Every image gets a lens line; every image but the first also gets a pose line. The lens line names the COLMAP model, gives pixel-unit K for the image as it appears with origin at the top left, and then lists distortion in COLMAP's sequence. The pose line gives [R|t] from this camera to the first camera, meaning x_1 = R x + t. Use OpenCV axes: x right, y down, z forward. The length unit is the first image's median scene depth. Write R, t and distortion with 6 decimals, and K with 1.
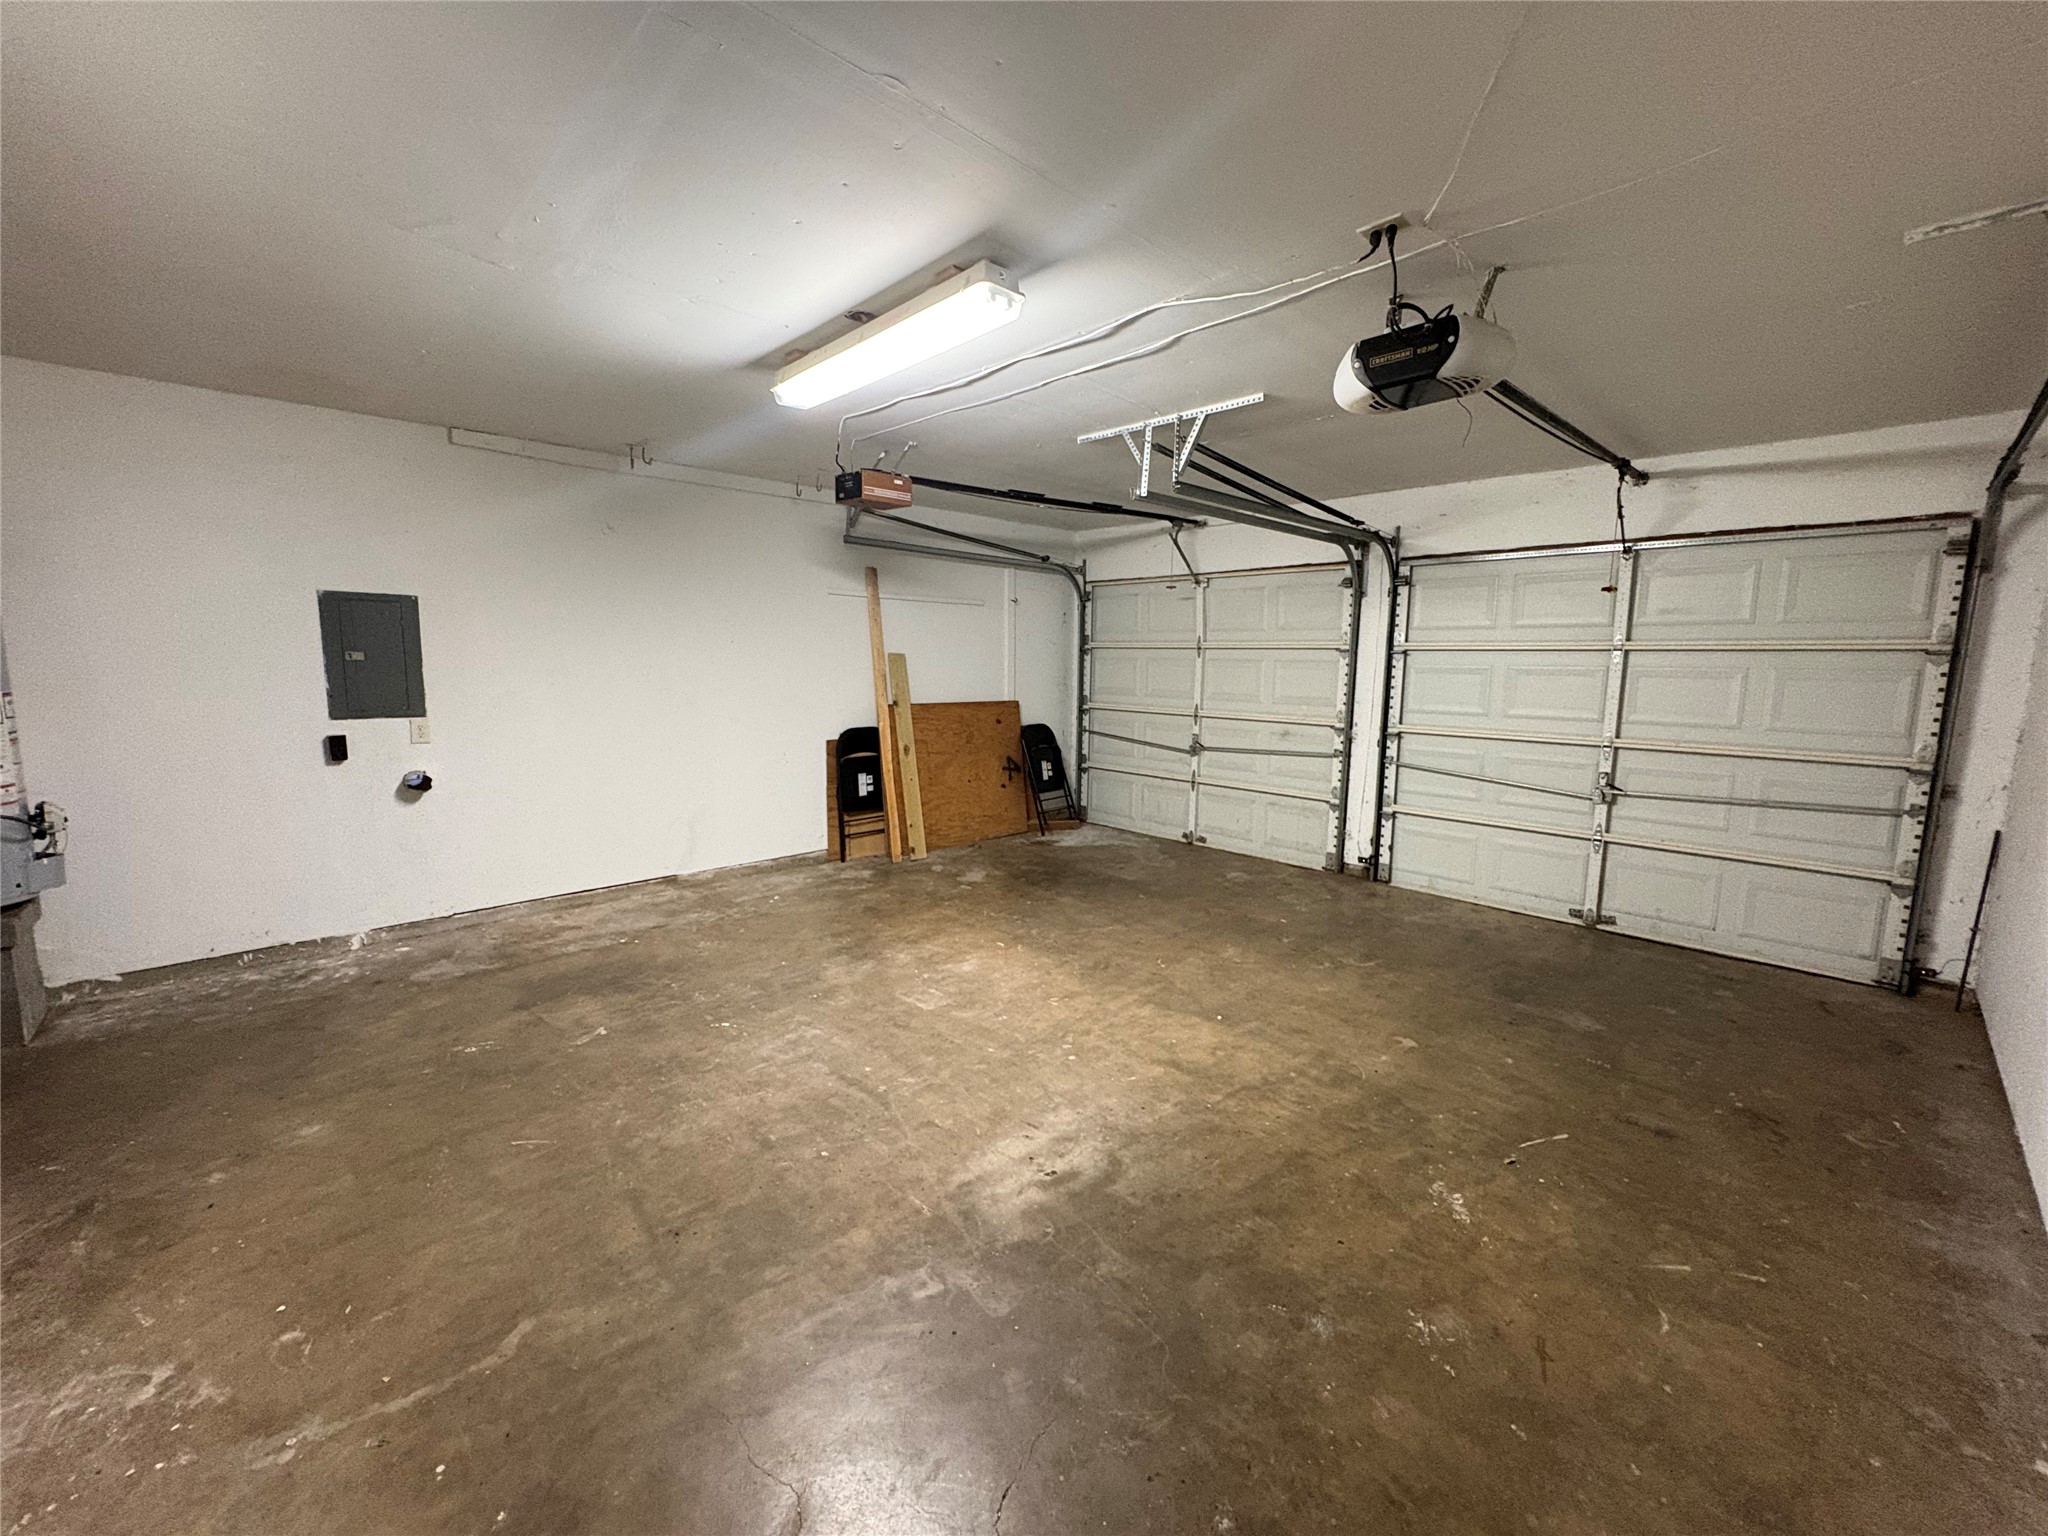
lens RADIAL K [[817.3, 0, 1022.4], [0, 817.3, 767.4], [0, 0, 1]] dist [0.000709, -0.000096]
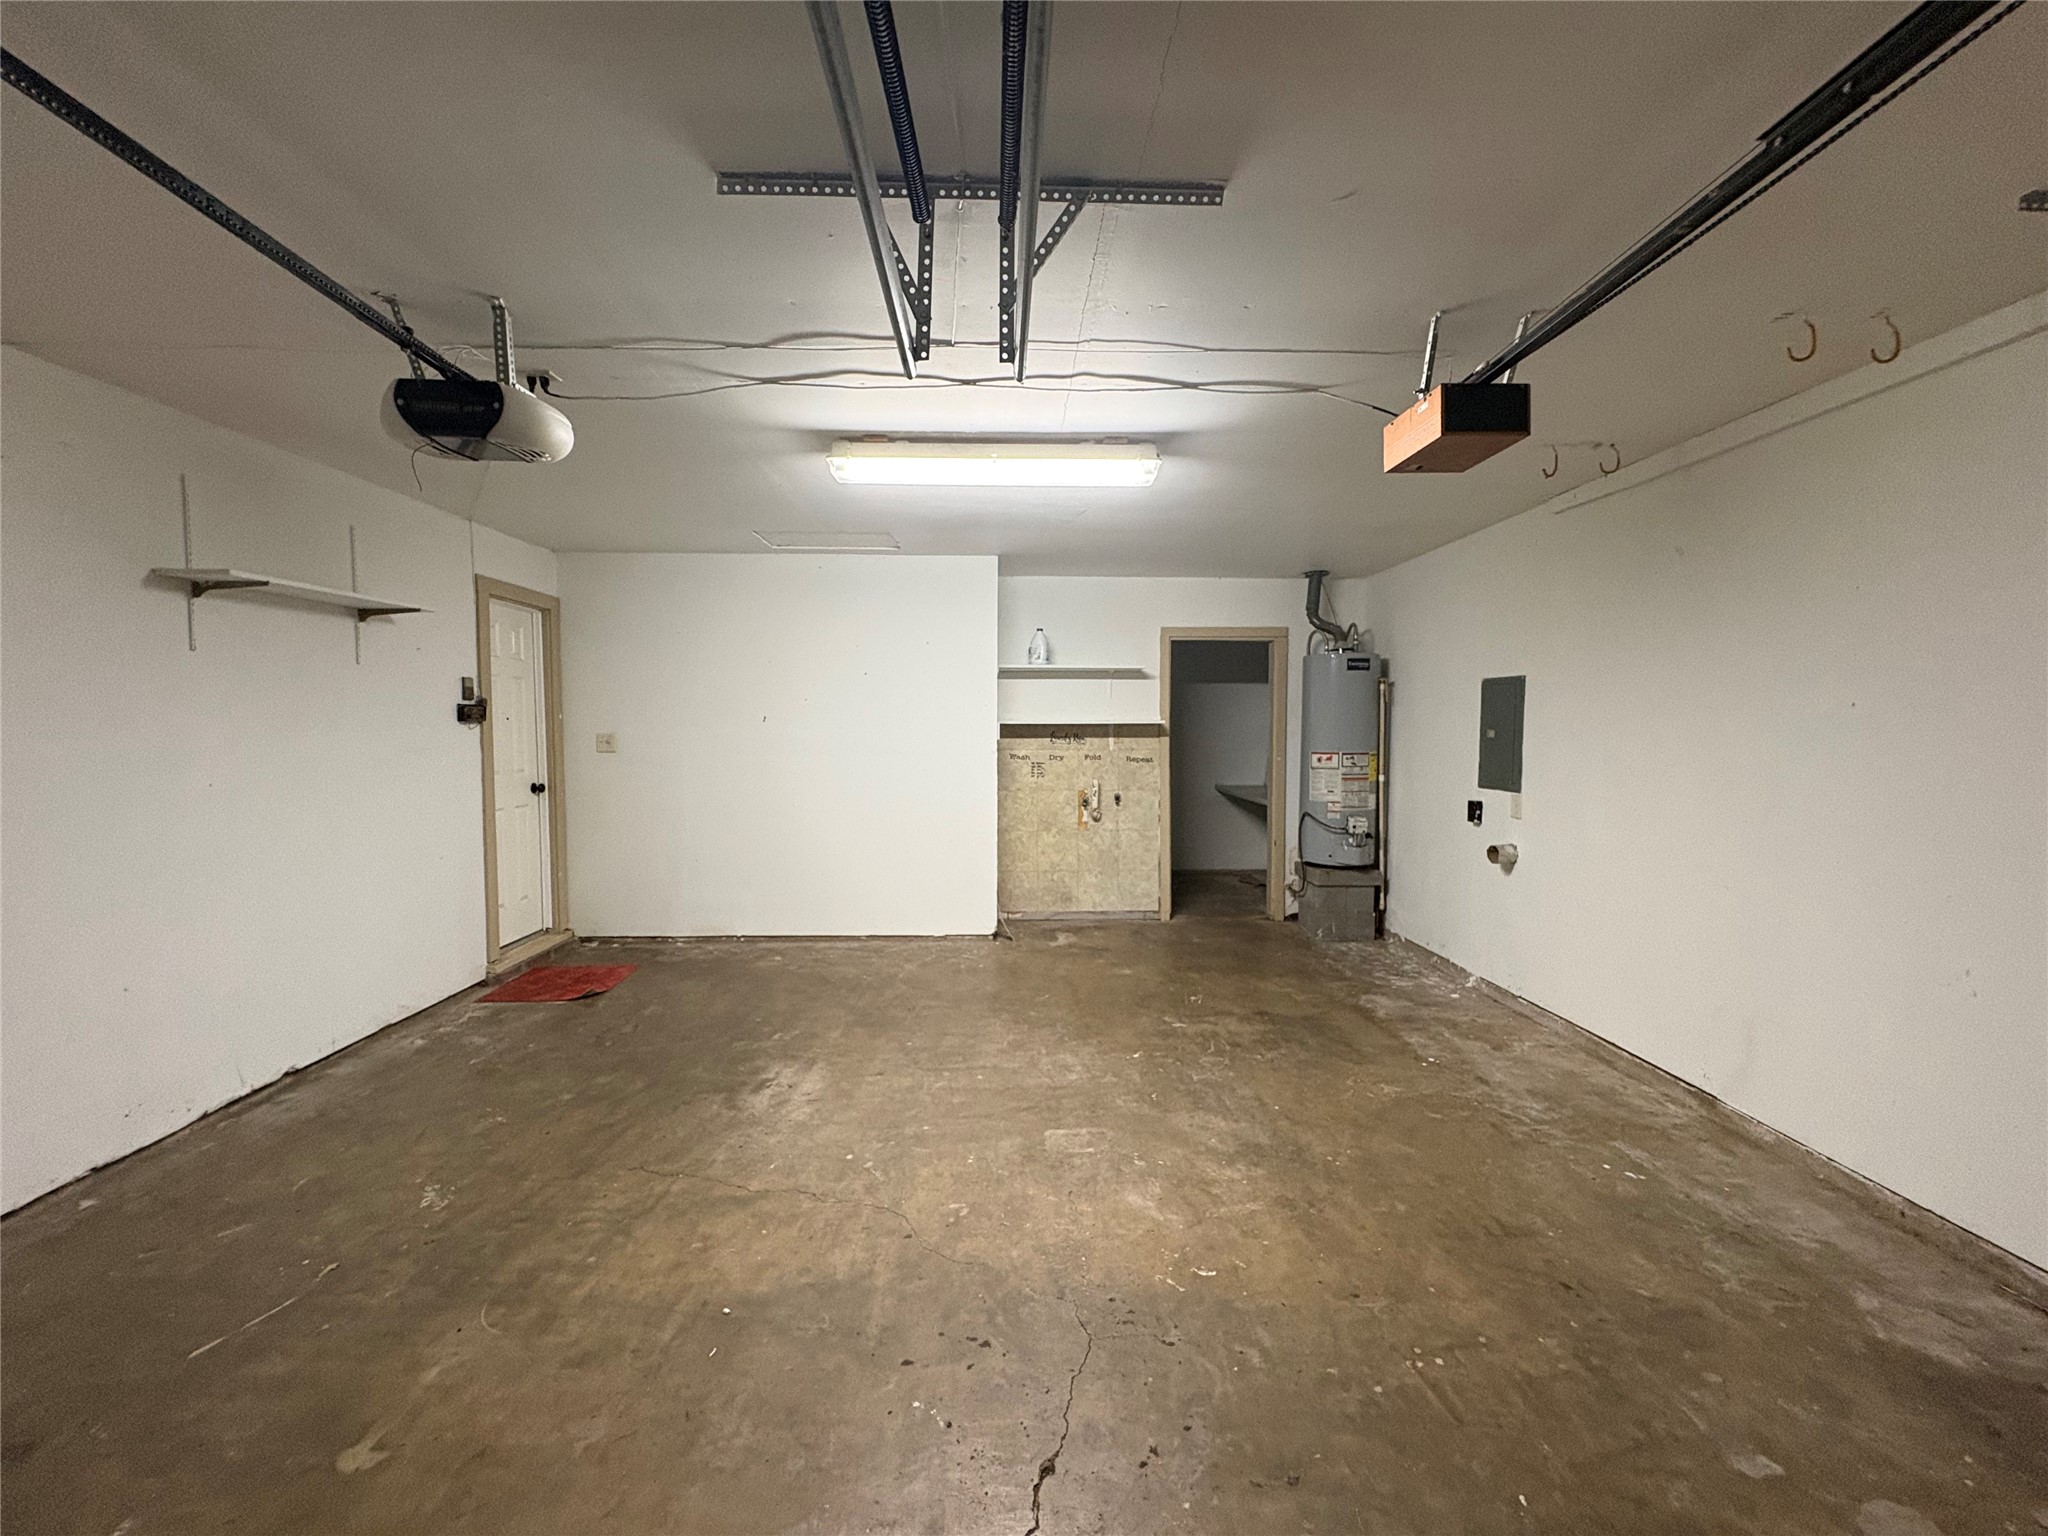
lens RADIAL K [[817.3, 0, 1025.9], [0, 817.3, 770.3], [0, 0, 1]] dist [0.000709, -0.000096]
pose [[-0.673305, 0.024212, -0.738968, 0.513112], [-0.110275, 0.984996, 0.132749, -0.186301], [0.731095, 0.170870, -0.660533, 1.445941]]
